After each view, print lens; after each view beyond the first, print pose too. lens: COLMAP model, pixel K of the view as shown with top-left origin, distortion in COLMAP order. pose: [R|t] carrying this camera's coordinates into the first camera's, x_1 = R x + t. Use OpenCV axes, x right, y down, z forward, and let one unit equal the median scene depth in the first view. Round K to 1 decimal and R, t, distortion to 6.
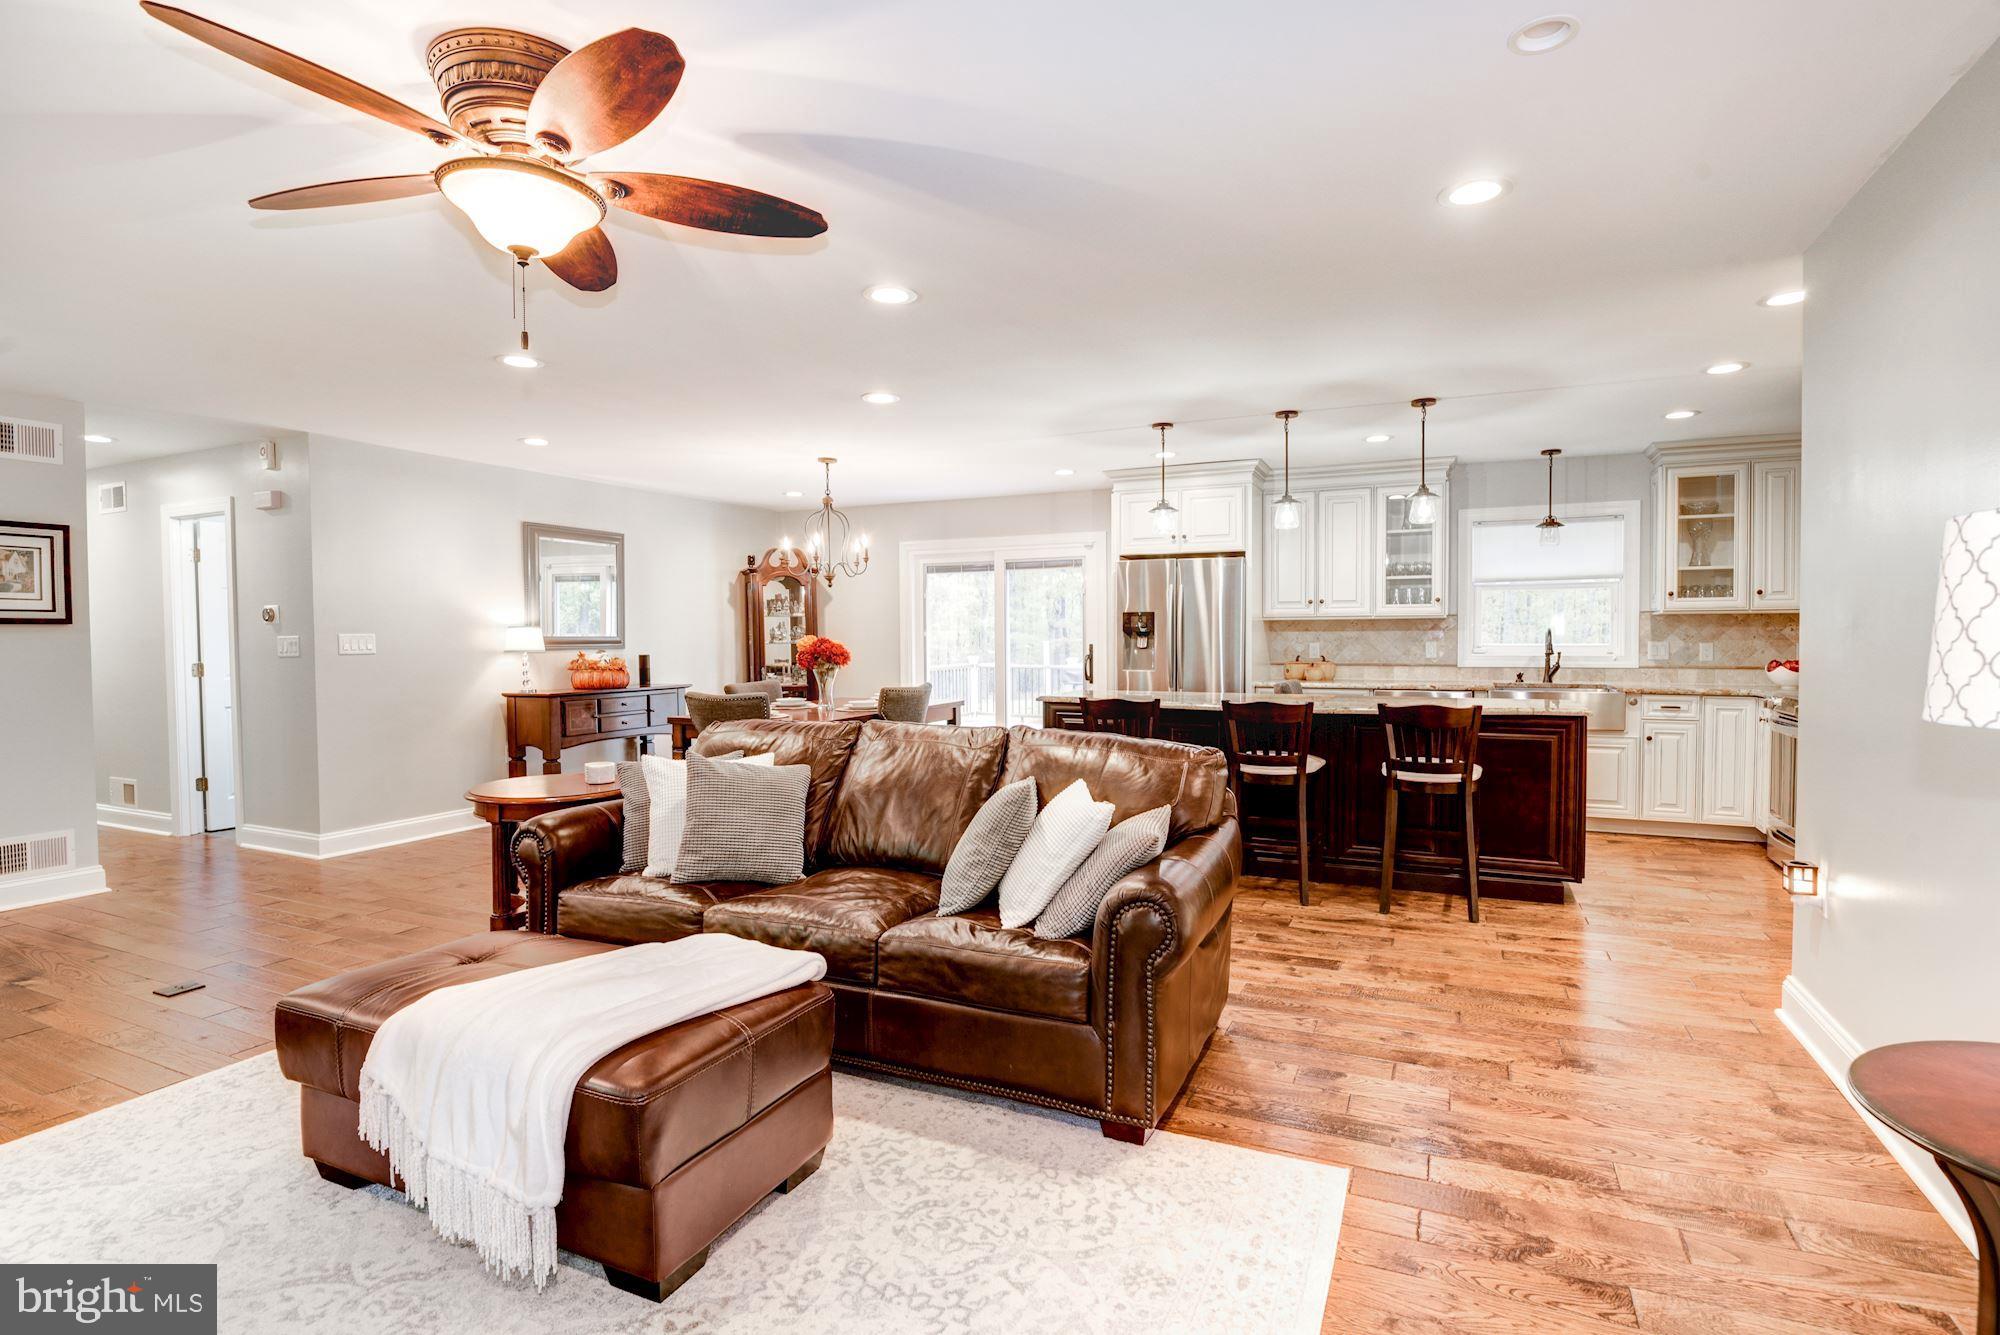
lens RADIAL K [[969.2, 0, 1014.7], [0, 969.2, 669.2], [0, 0, 1]] dist [-0.020191, -0.002013]
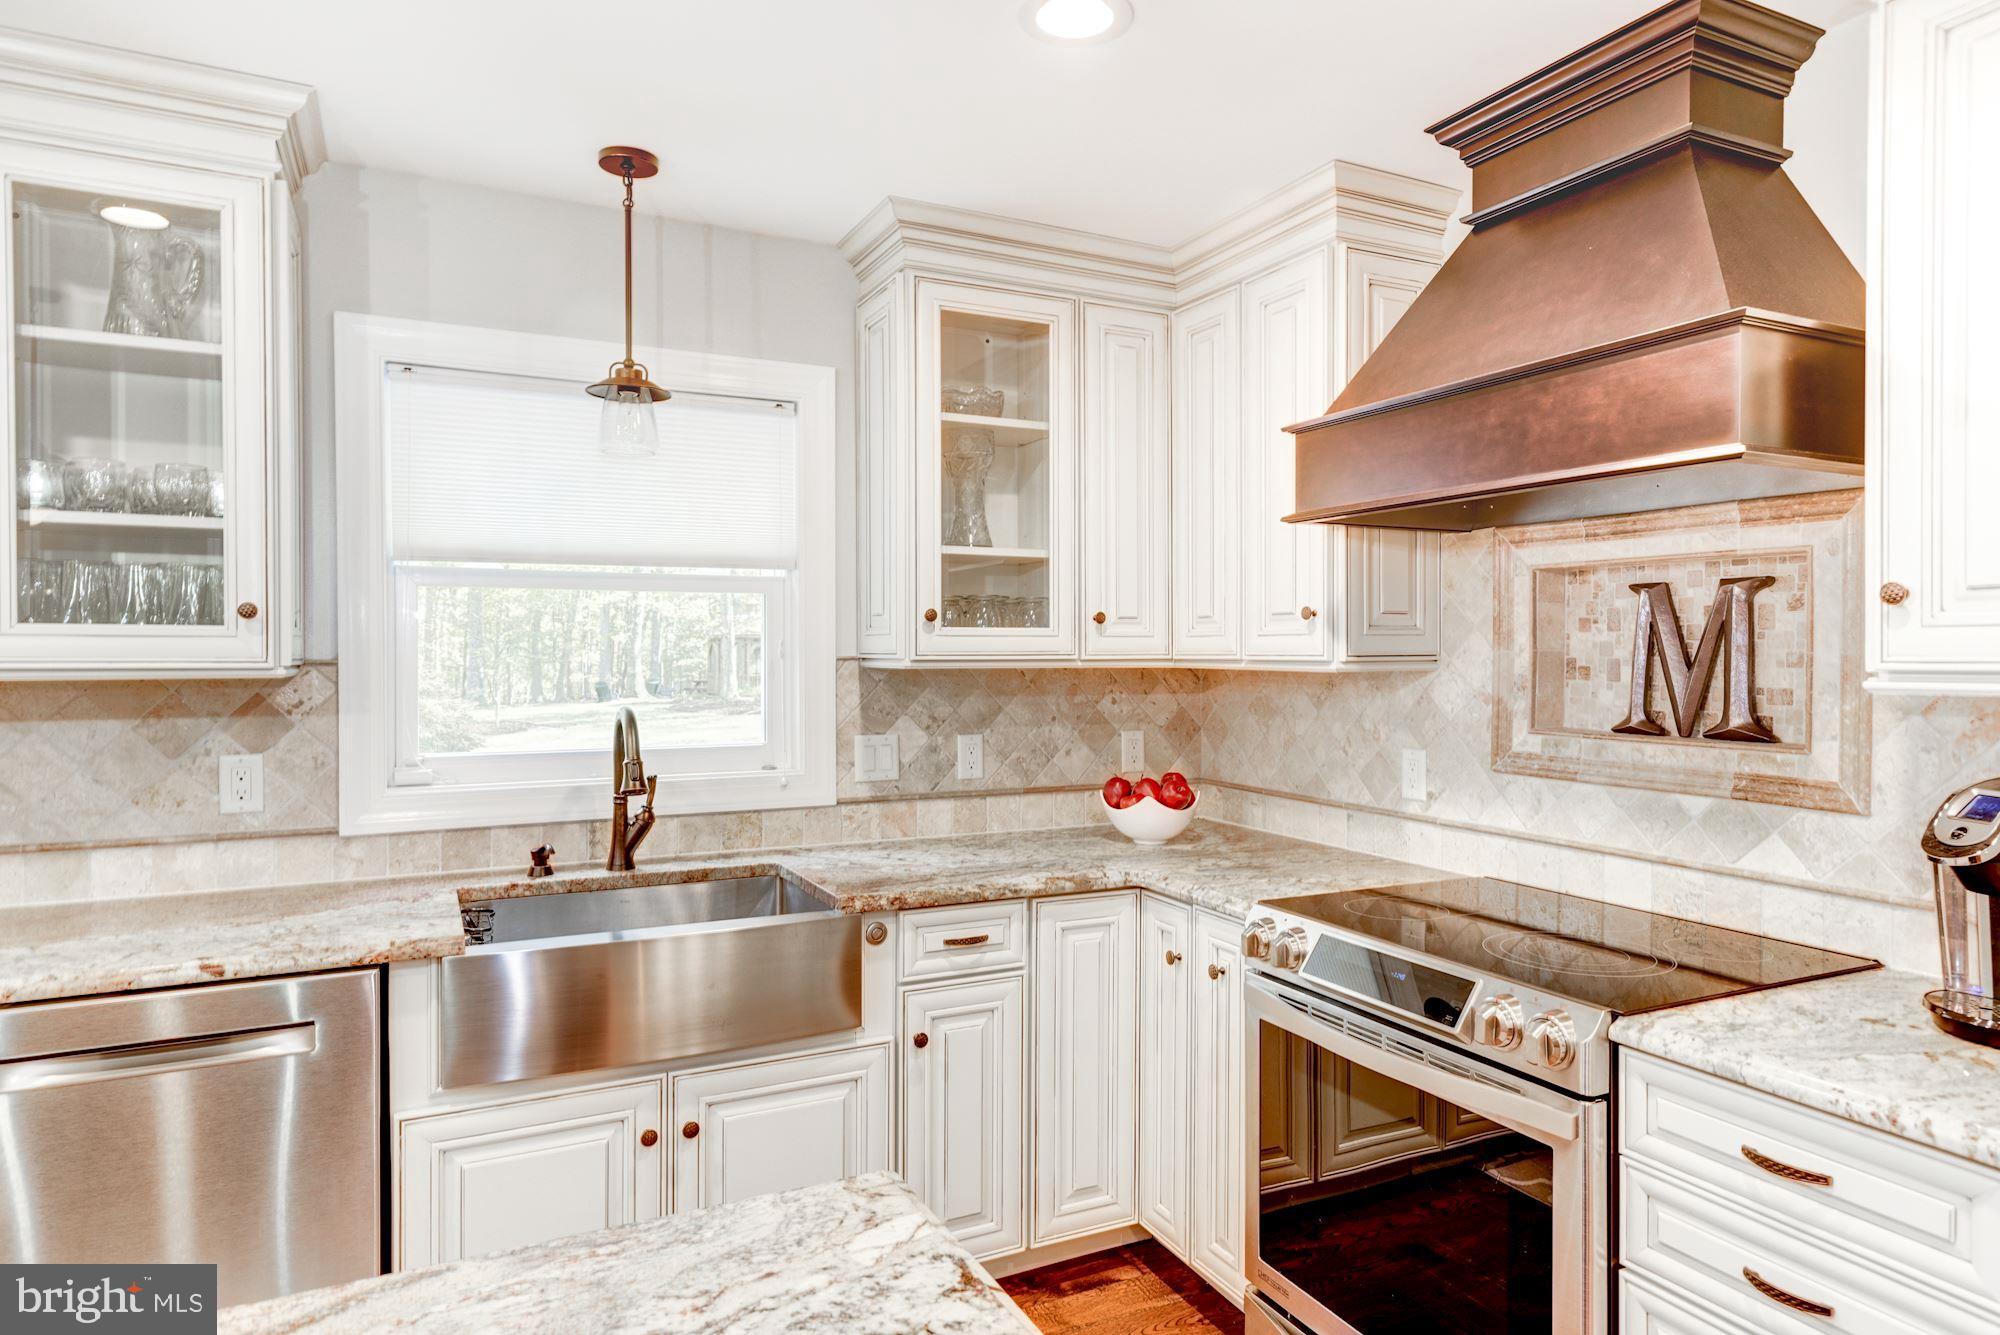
lens RADIAL K [[1185.8, 0, 1004.6], [0, 1185.8, 663.1], [0, 0, 1]] dist [0.009763, -0.000396]
pose [[0.626661, -0.003059, 0.779286, 0.322005], [0.021356, 0.999684, -0.013249, -0.050167], [-0.778999, 0.024945, 0.626529, 0.648656]]
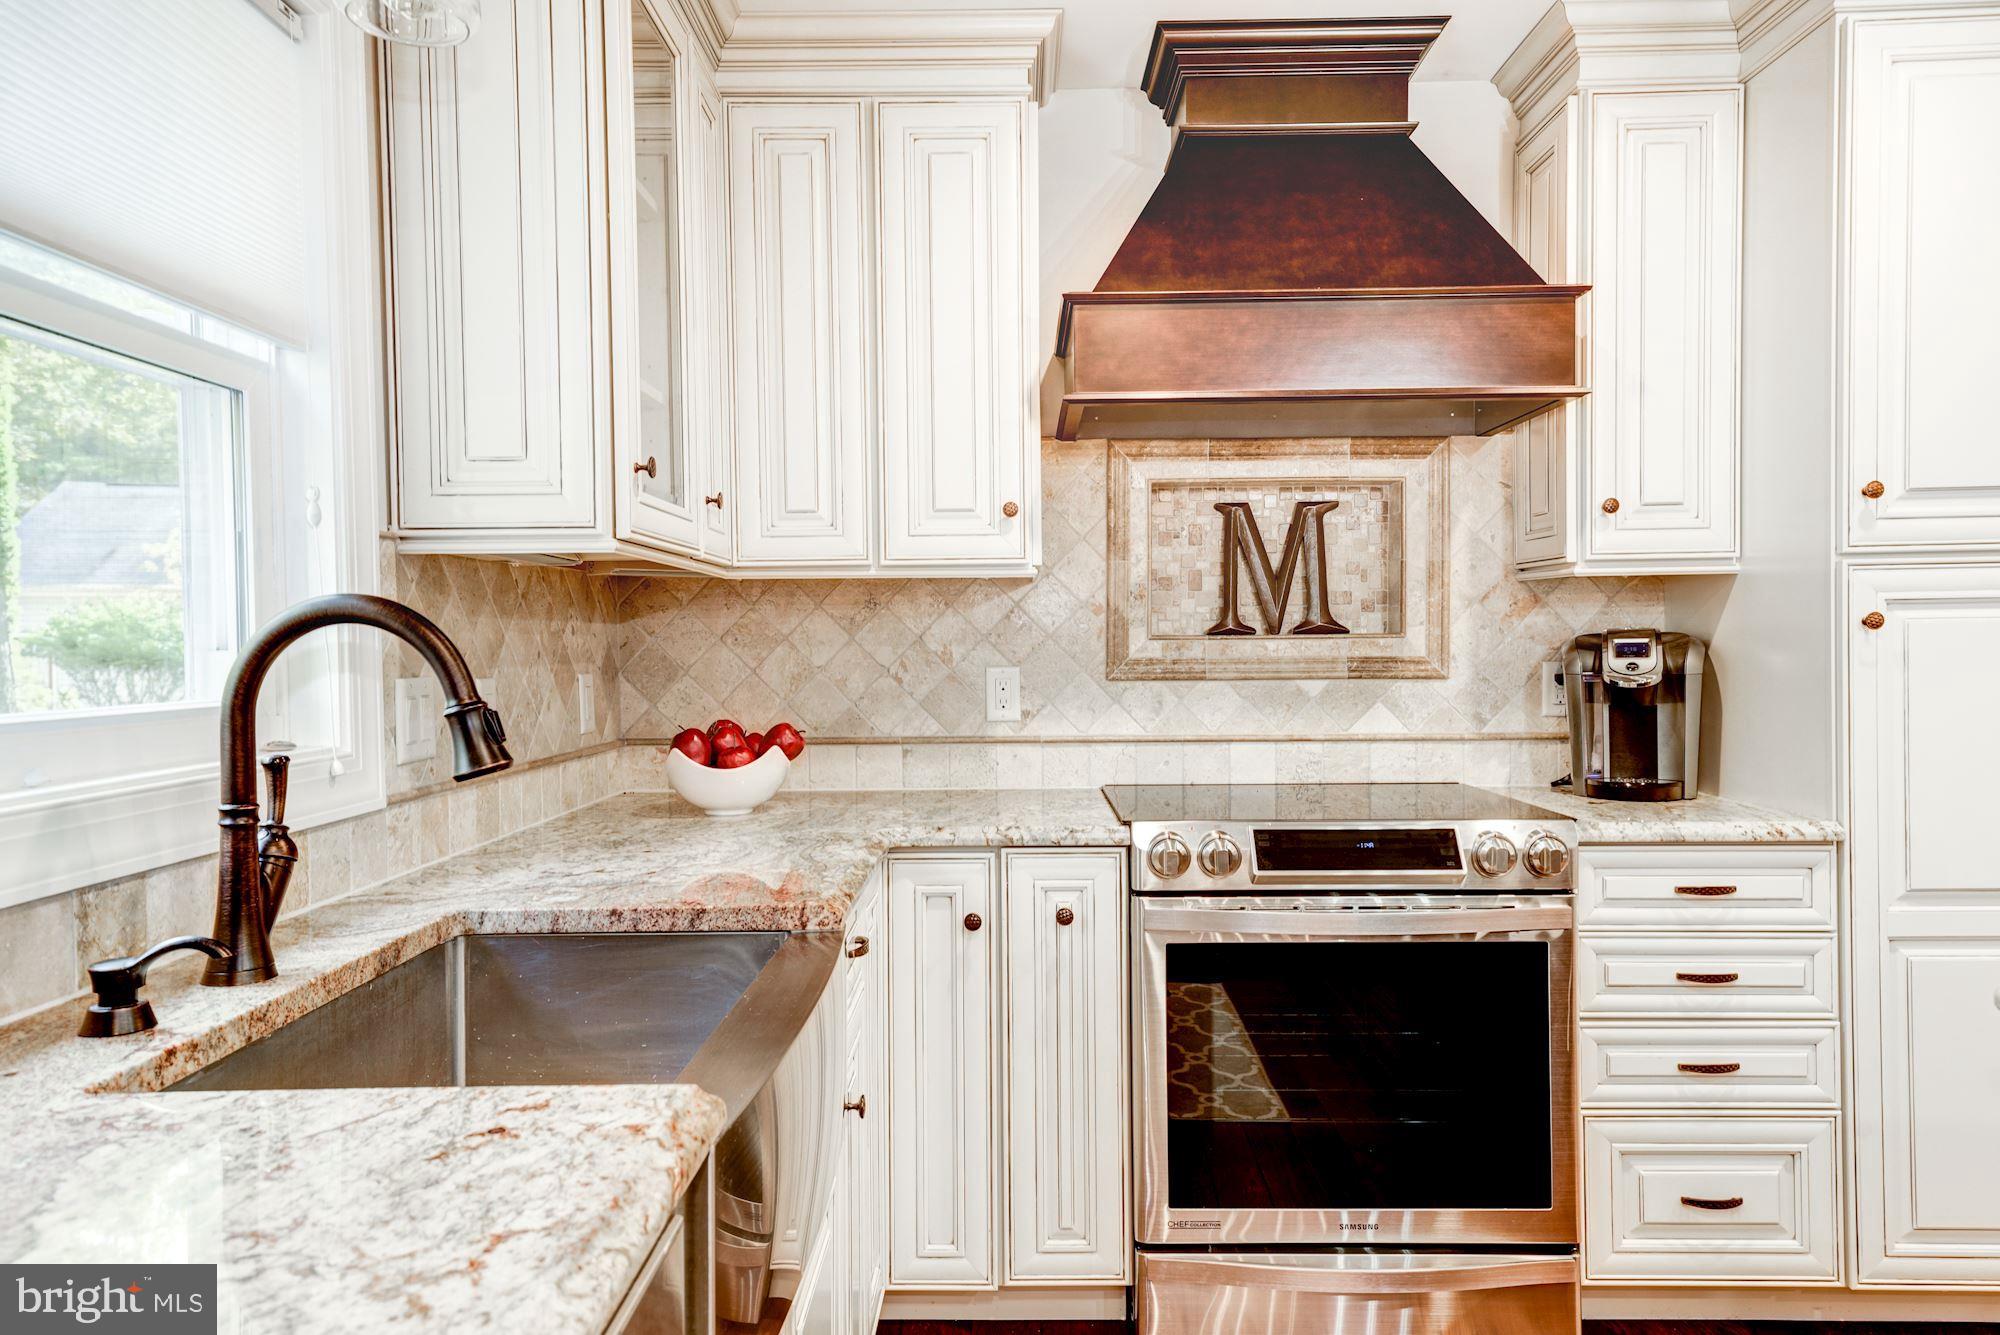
lens RADIAL K [[1365.4, 0, 1010.0], [0, 1365.4, 668.7], [0, 0, 1]] dist [0.042469, 0.003719]
pose [[-0.413195, -0.008801, 0.910600, 0.326093], [0.040406, 0.998791, 0.027988, -0.033632], [-0.909746, 0.048358, -0.412340, 0.998455]]
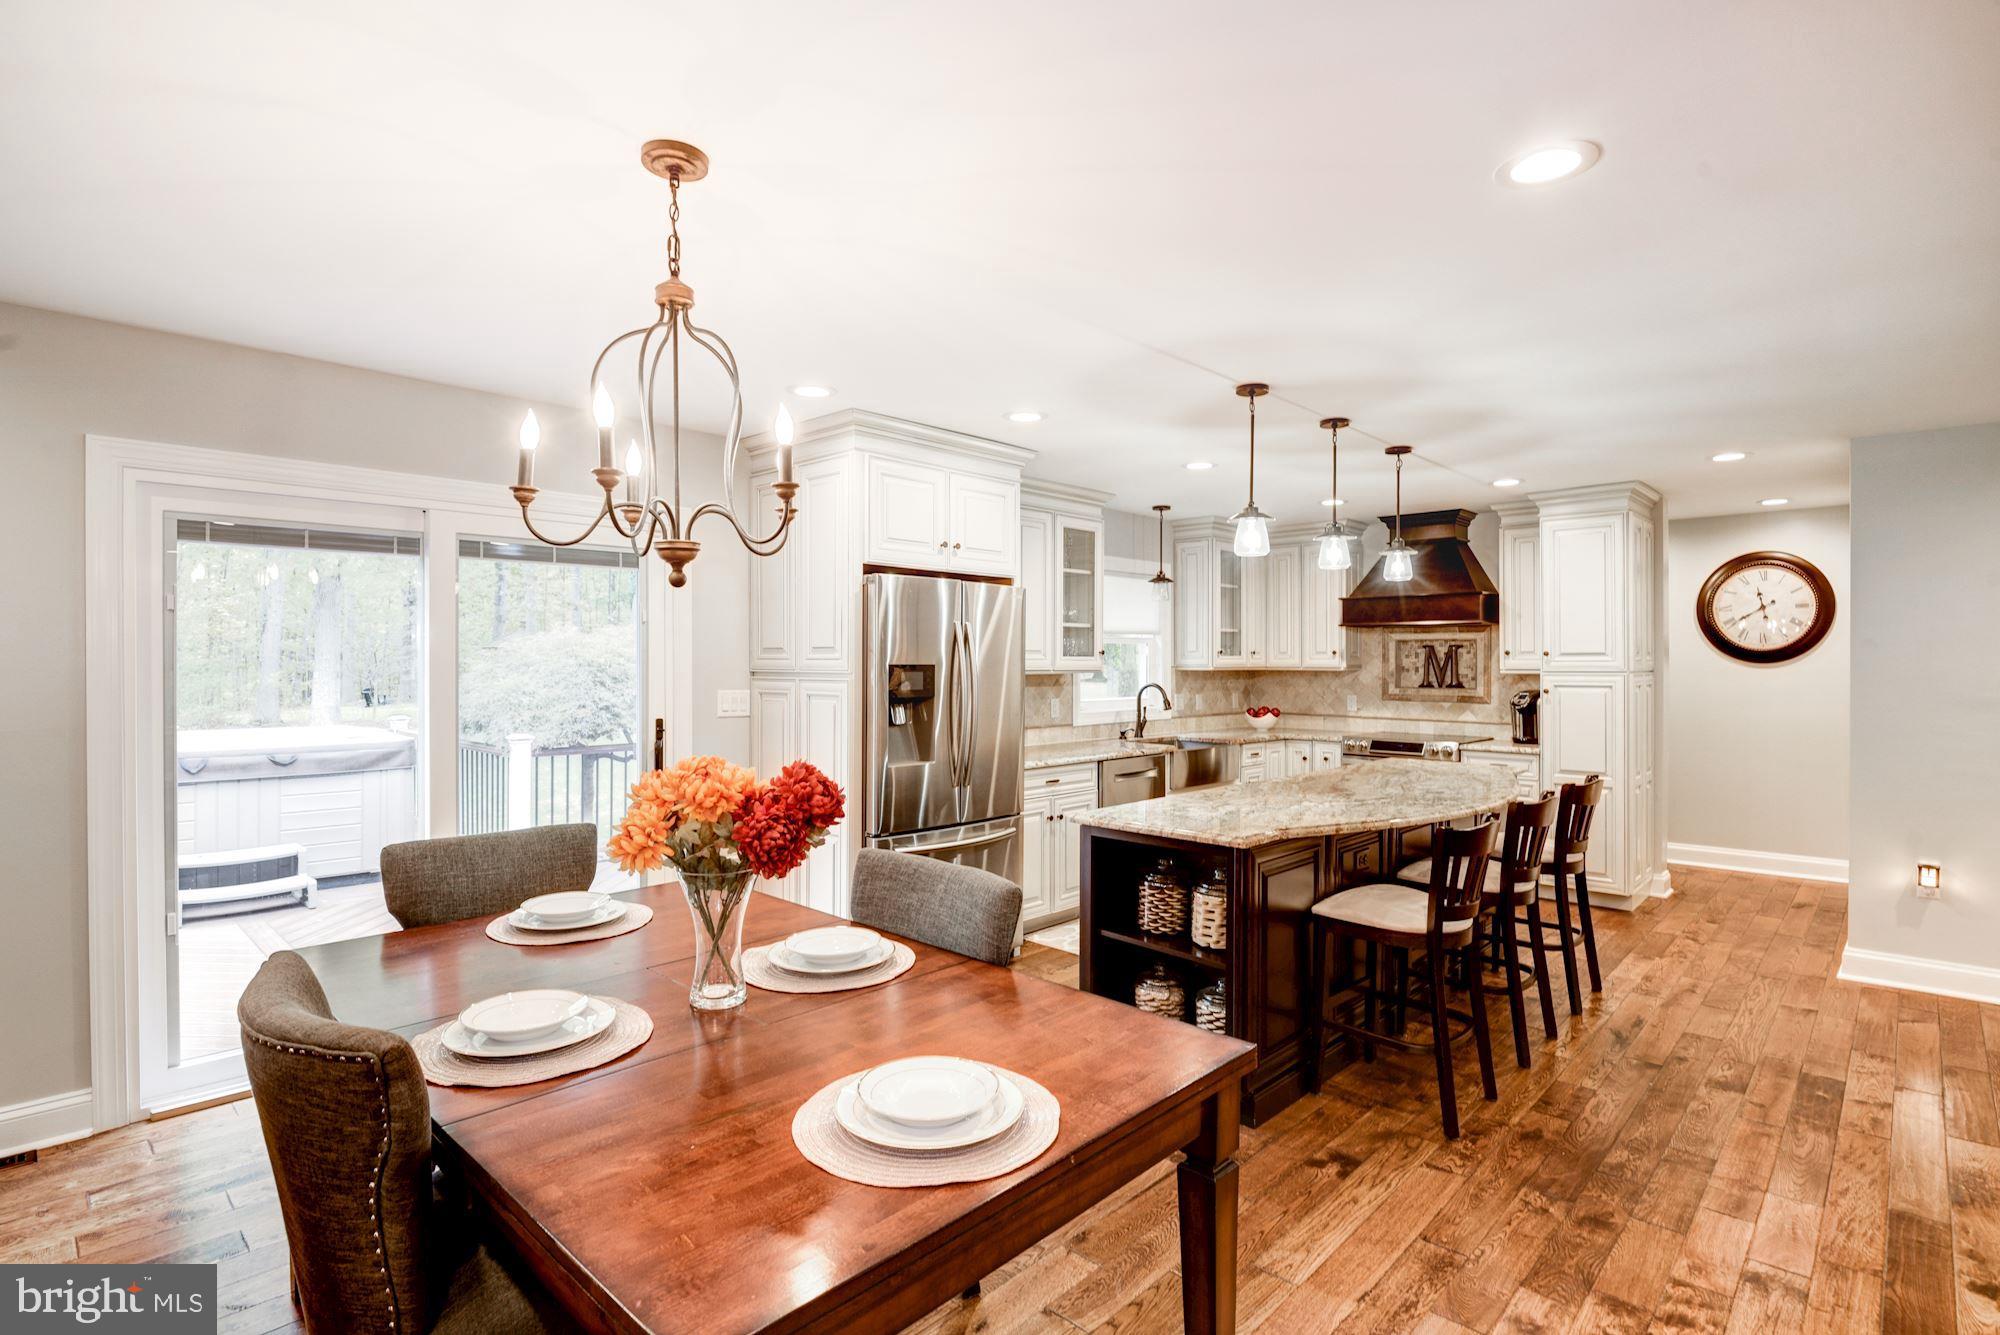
lens RADIAL K [[969.2, 0, 1001.8], [0, 969.2, 664.9], [0, 0, 1]] dist [-0.020191, -0.002013]
pose [[0.332027, 0.001184, 0.943269, -0.442680], [0.027190, 0.999572, -0.010825, -0.055068], [-0.942878, 0.029241, 0.331853, 0.815838]]
